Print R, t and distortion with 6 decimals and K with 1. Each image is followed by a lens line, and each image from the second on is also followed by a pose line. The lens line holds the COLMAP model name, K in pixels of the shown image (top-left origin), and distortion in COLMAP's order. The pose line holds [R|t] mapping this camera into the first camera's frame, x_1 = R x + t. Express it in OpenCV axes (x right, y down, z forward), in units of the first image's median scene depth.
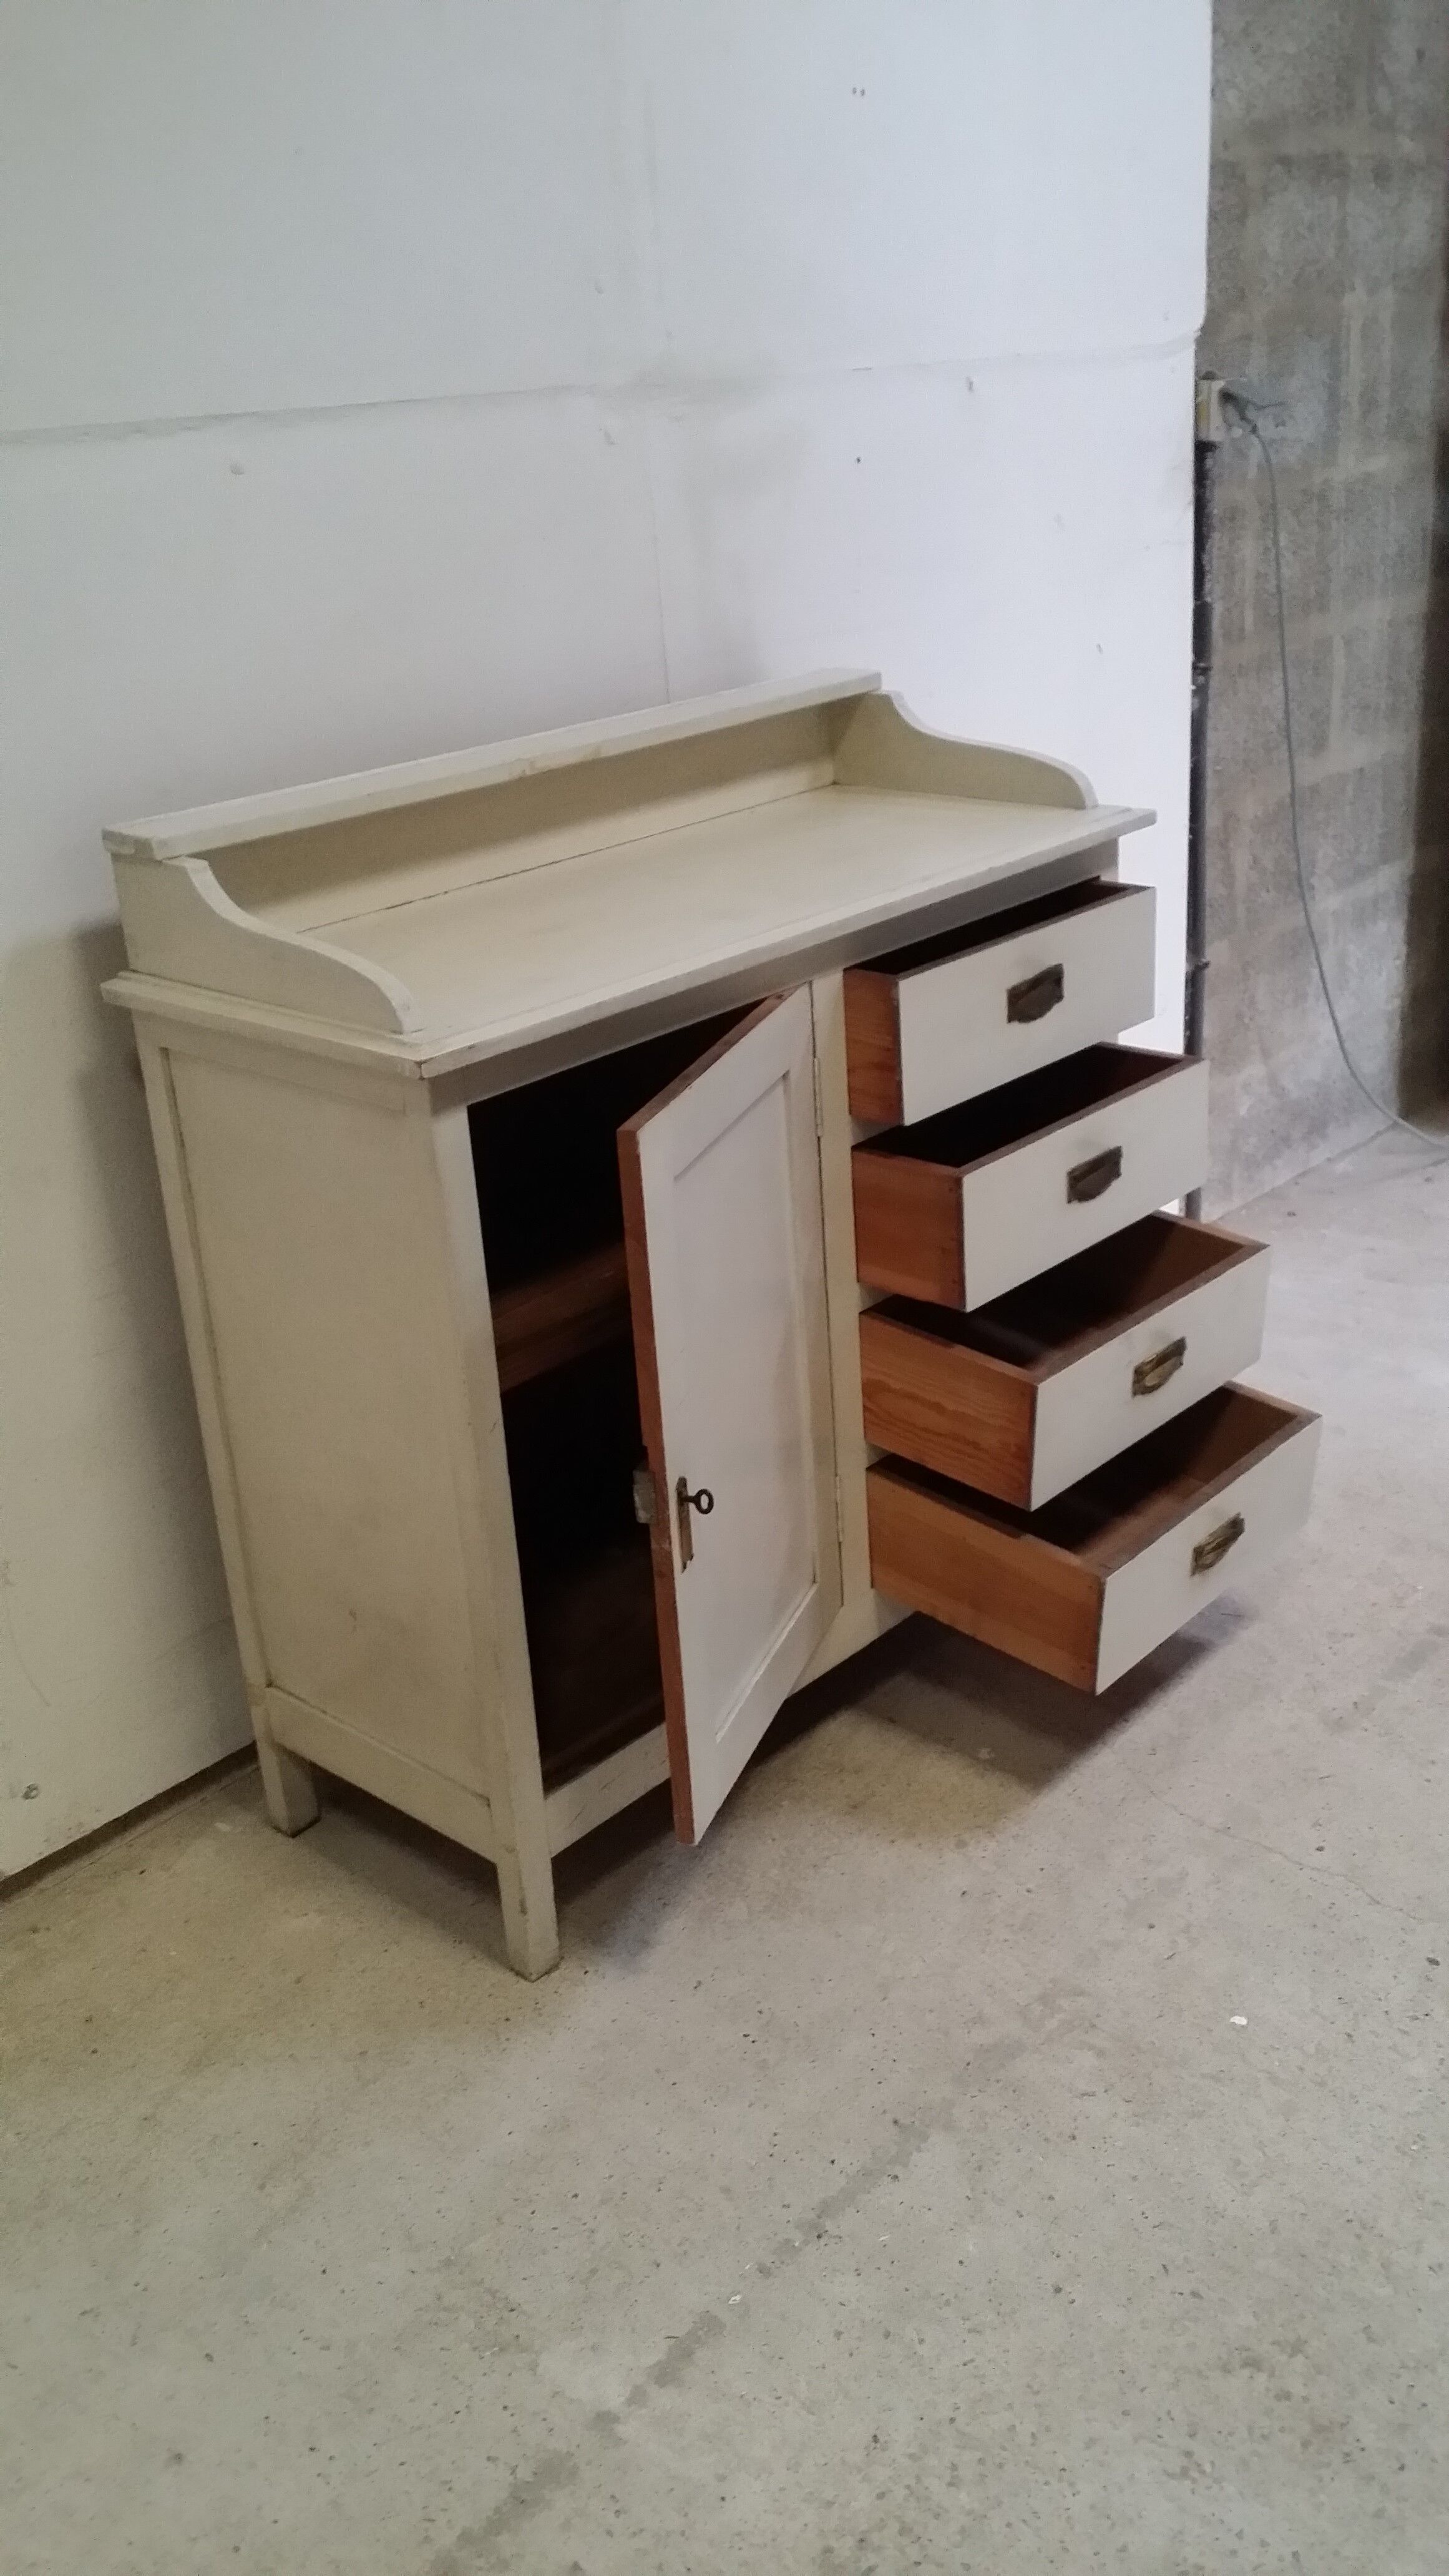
lens RADIAL K [[2338.9, 0, 733.8], [0, 2338.9, 1295.2], [0, 0, 1]] dist [-0.014010, 0.000000]
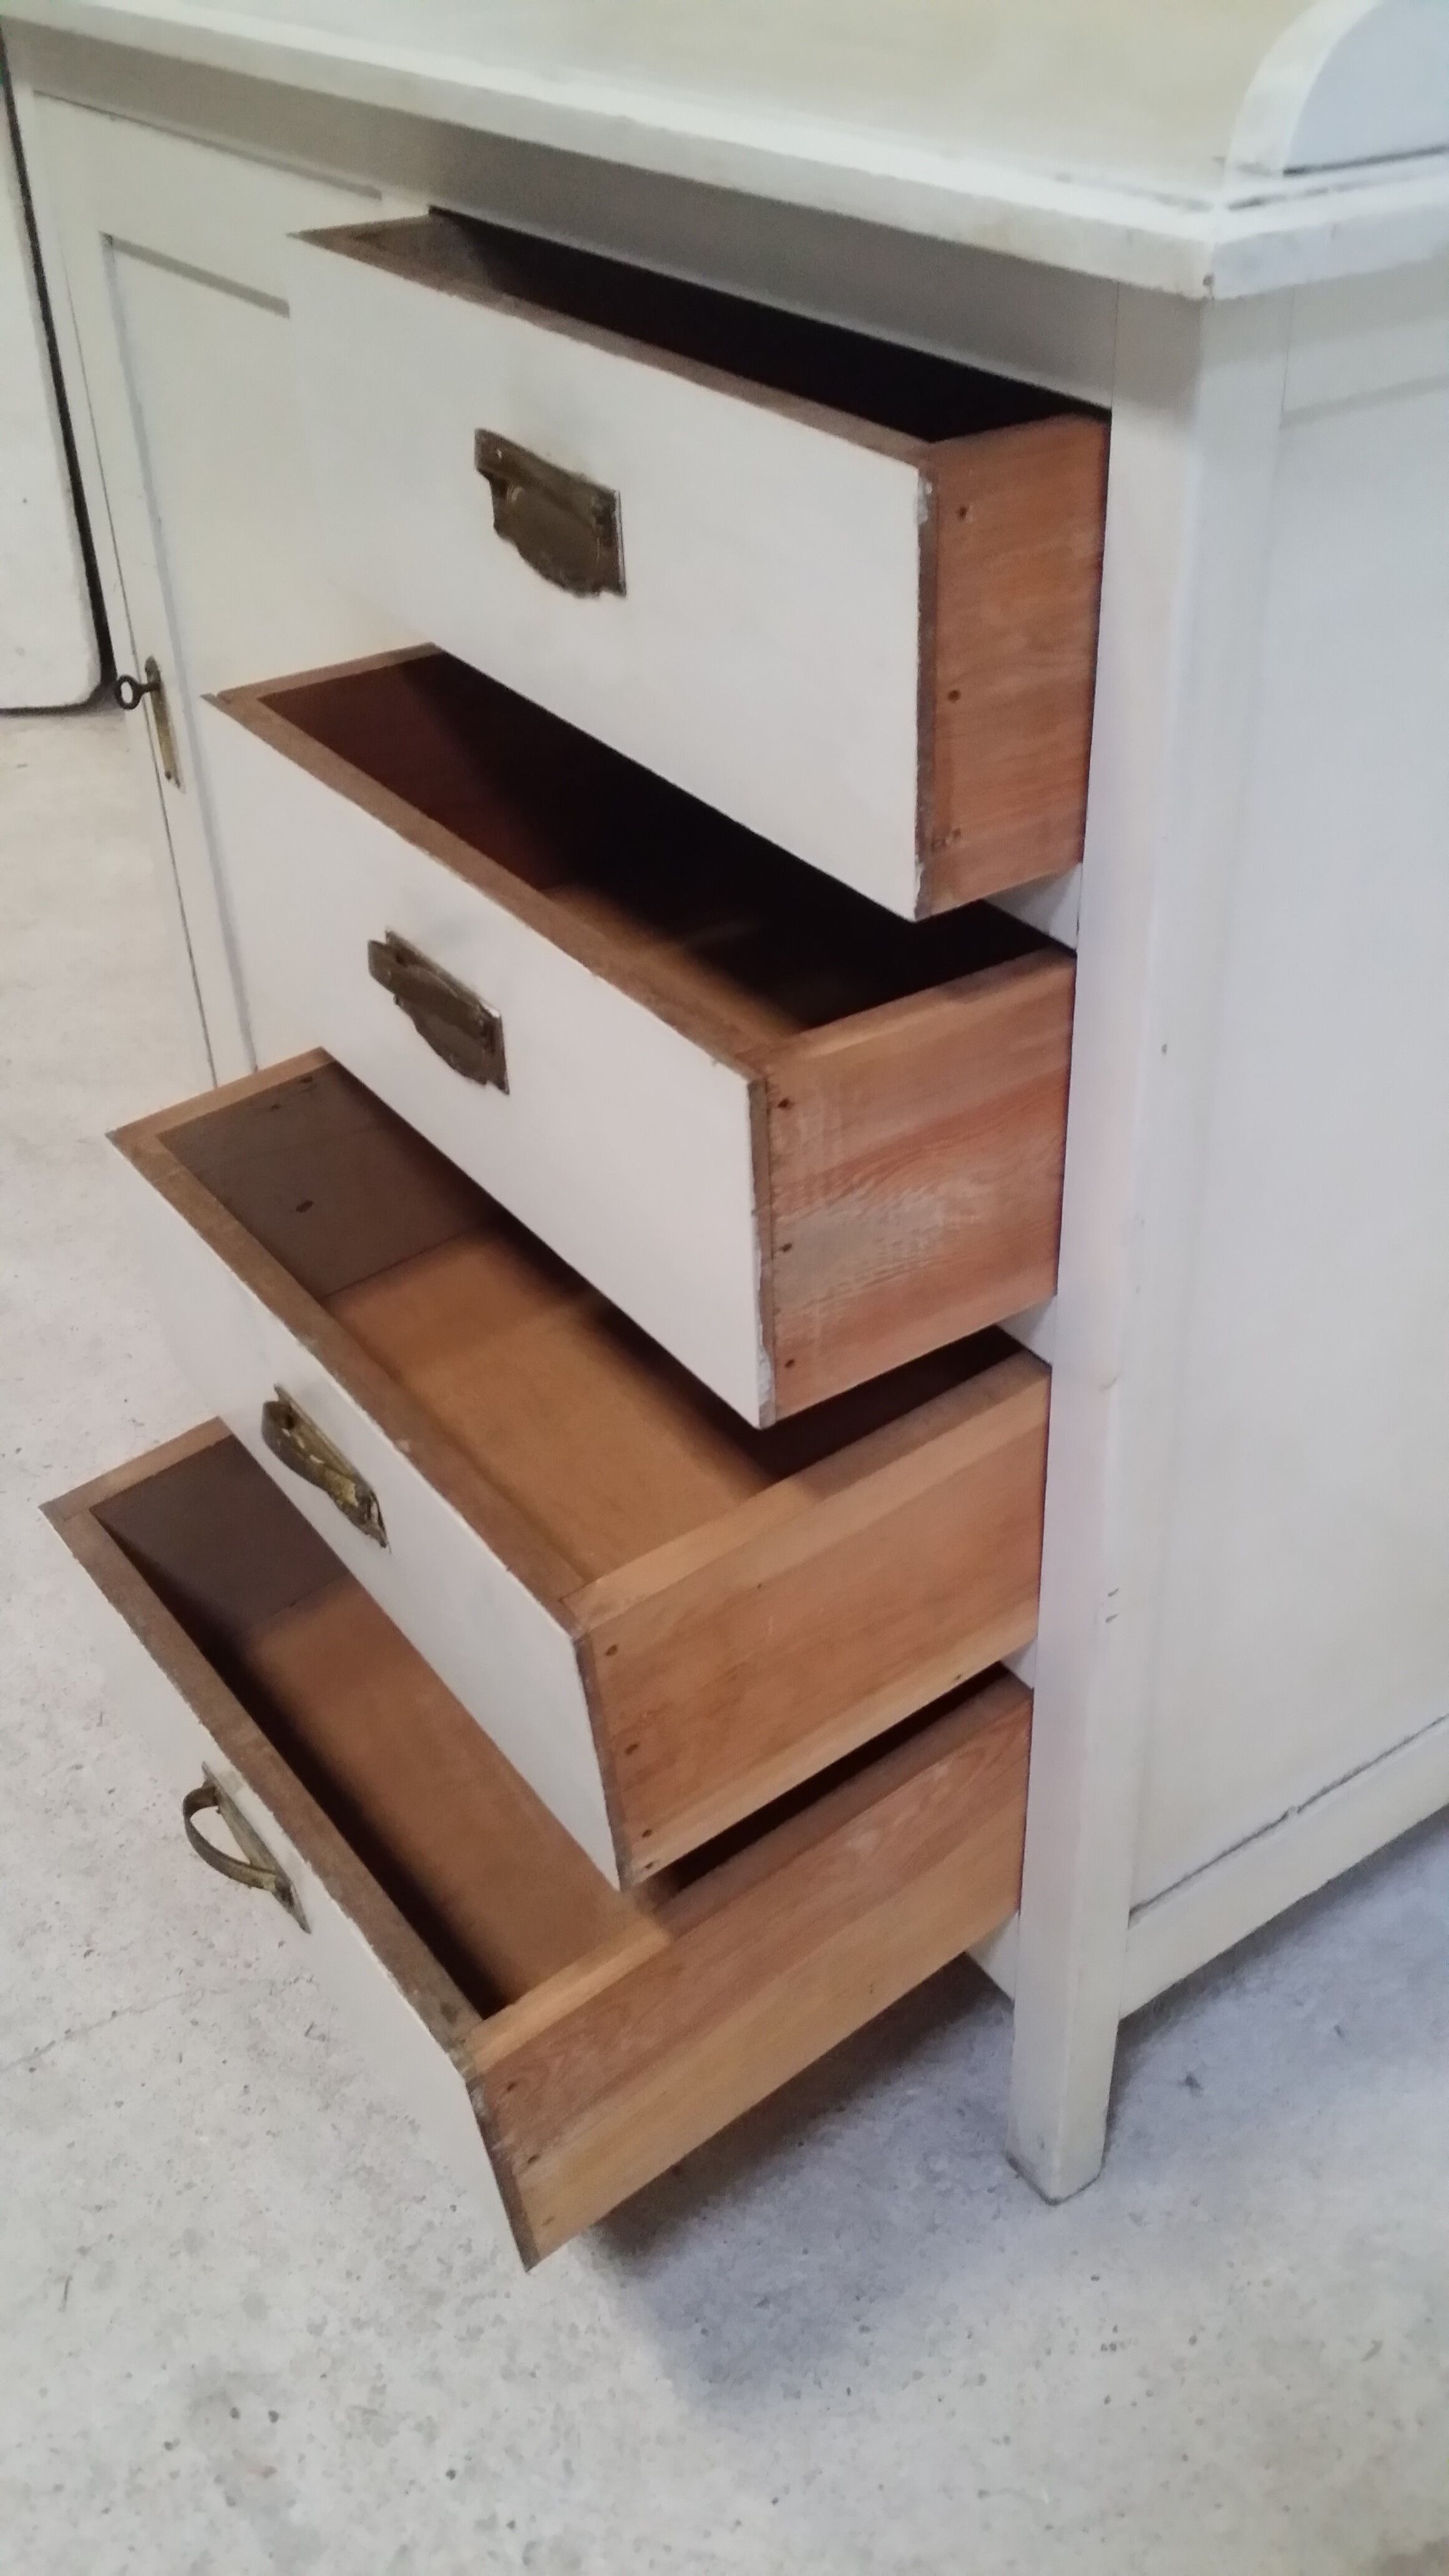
lens RADIAL K [[2338.9, 0, 808.1], [0, 2338.9, 1181.0], [0, 0, 1]] dist [-0.014010, 0.000000]
pose [[-0.199634, 0.581320, -0.788805, 0.487315], [-0.339207, 0.714236, 0.612213, -0.305182], [0.919285, 0.389787, 0.054602, 1.080548]]
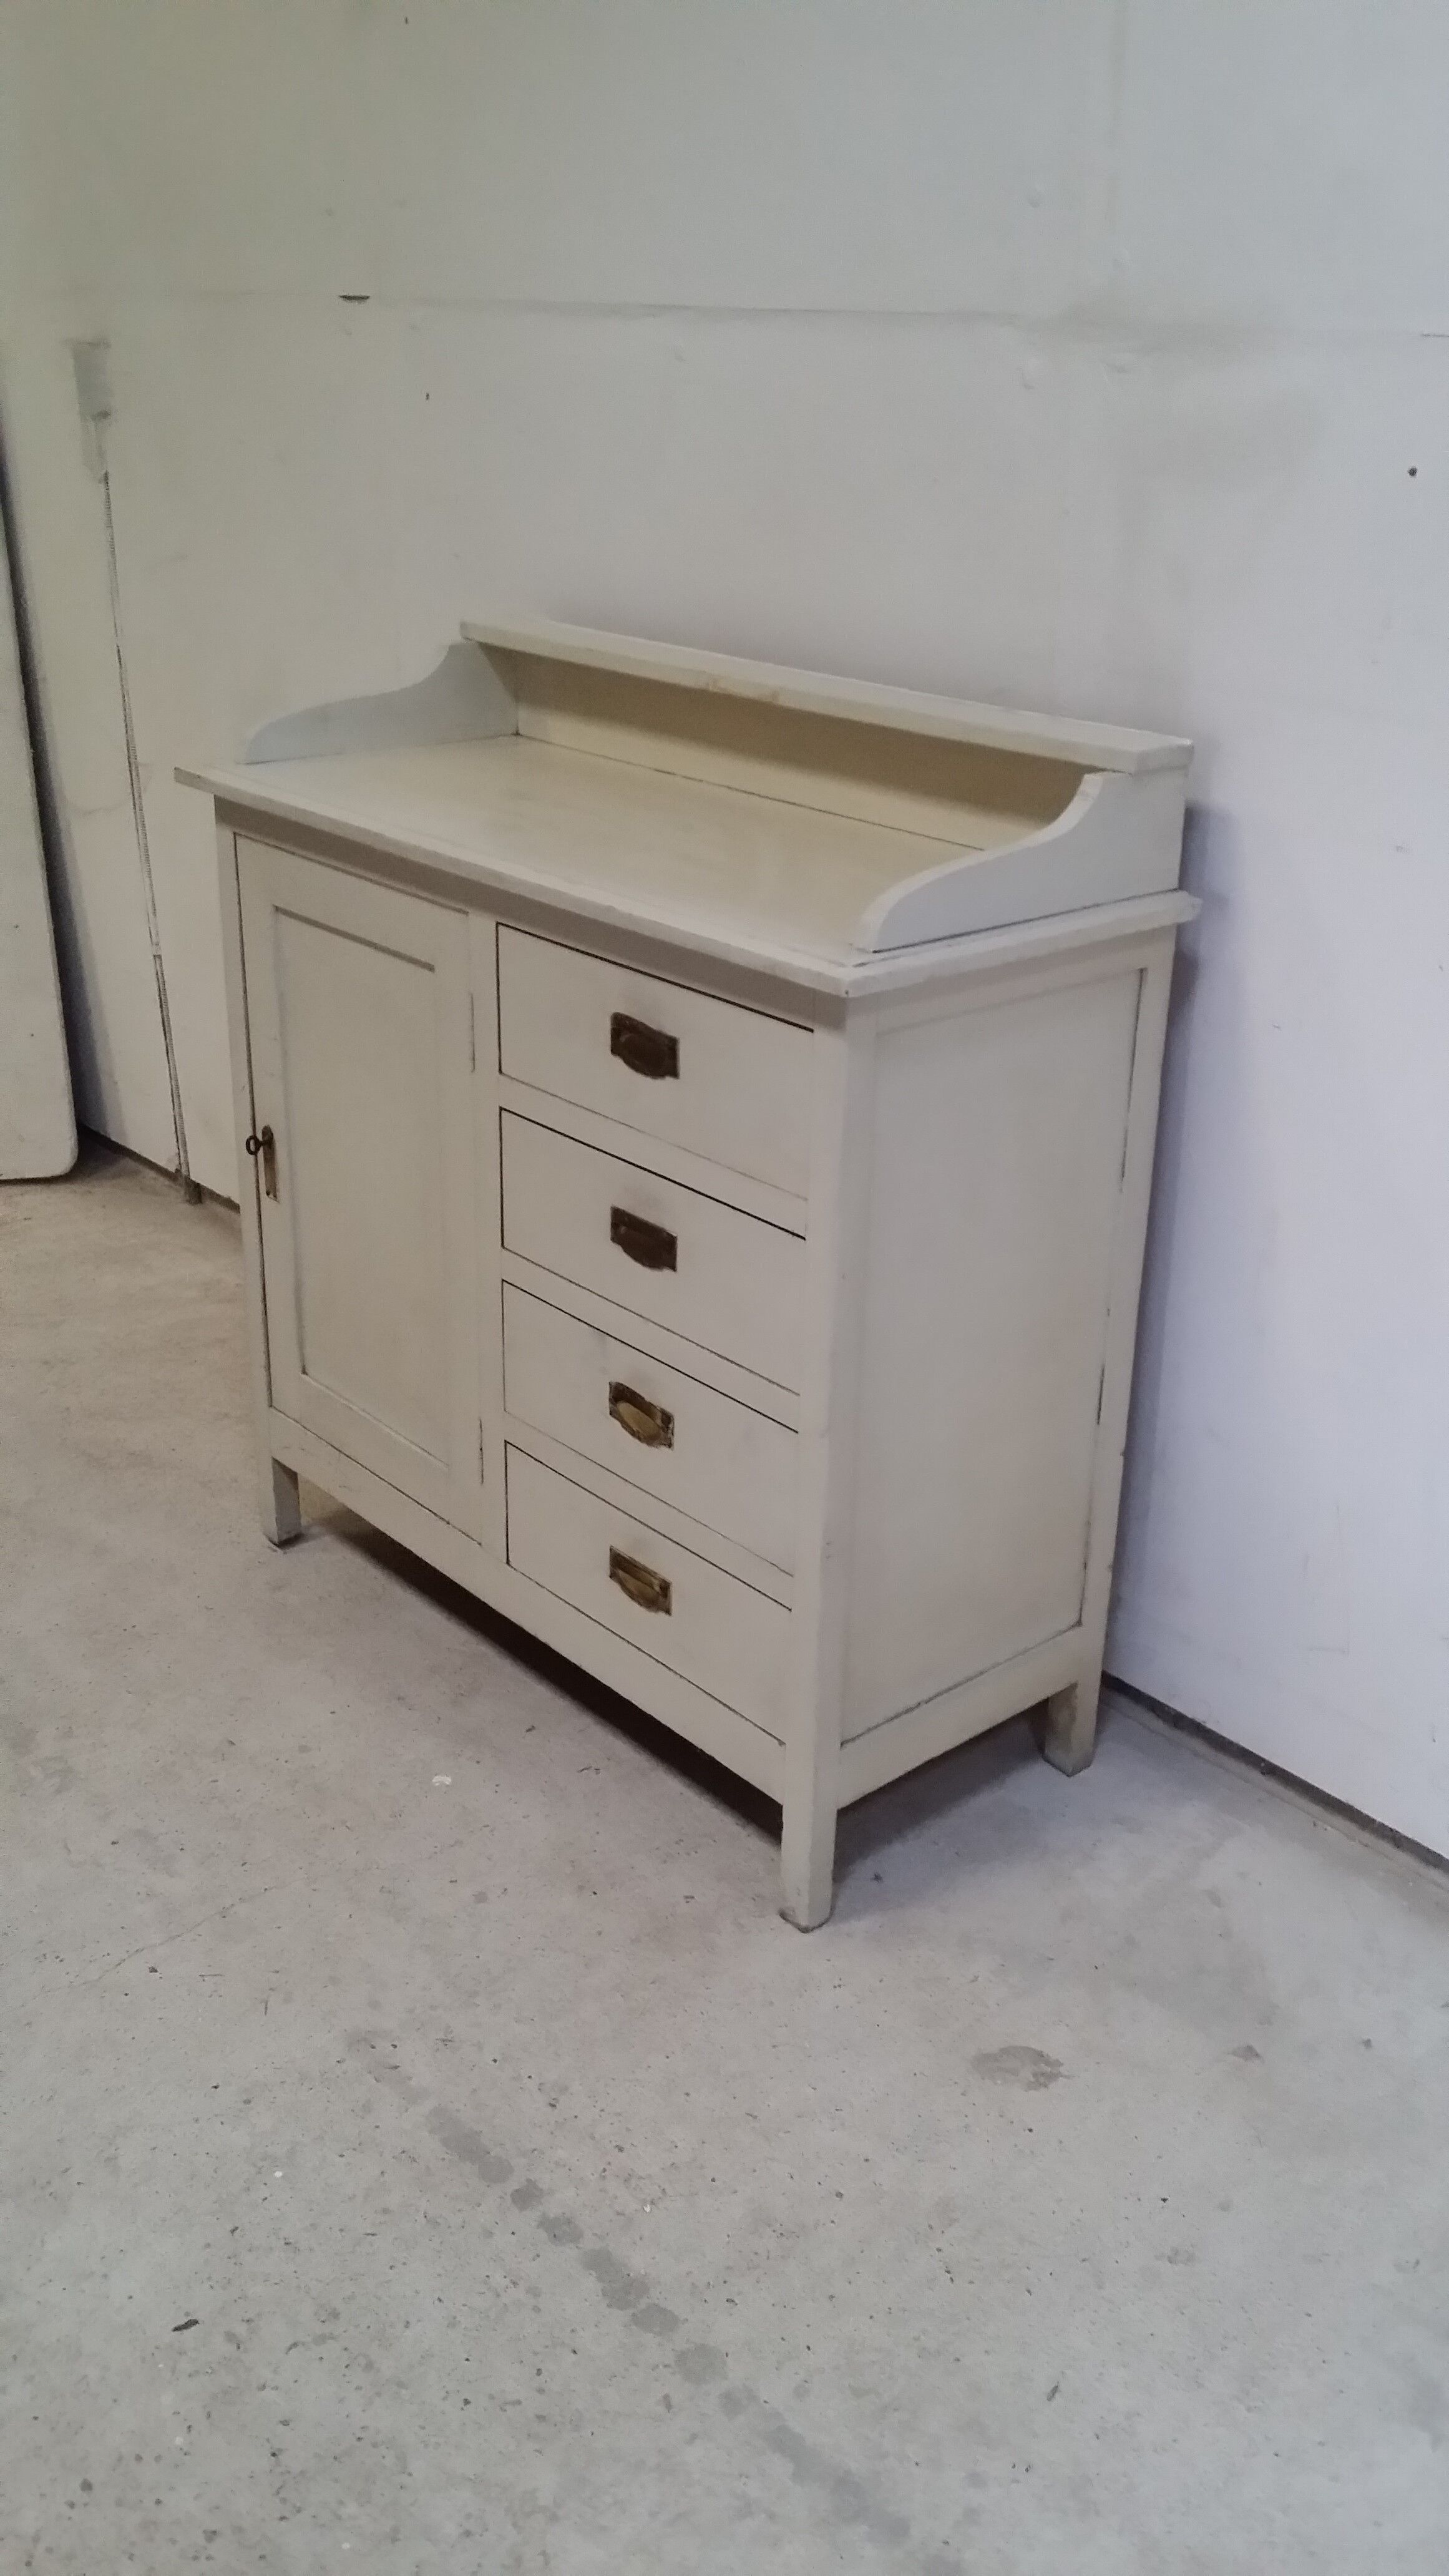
lens RADIAL K [[2338.9, 0, 745.5], [0, 2338.9, 1269.2], [0, 0, 1]] dist [-0.014010, 0.000000]
pose [[-0.108669, 0.442920, -0.889951, 0.920026], [-0.381574, 0.808088, 0.448770, -0.483307], [0.917928, 0.388349, 0.081193, 1.040905]]
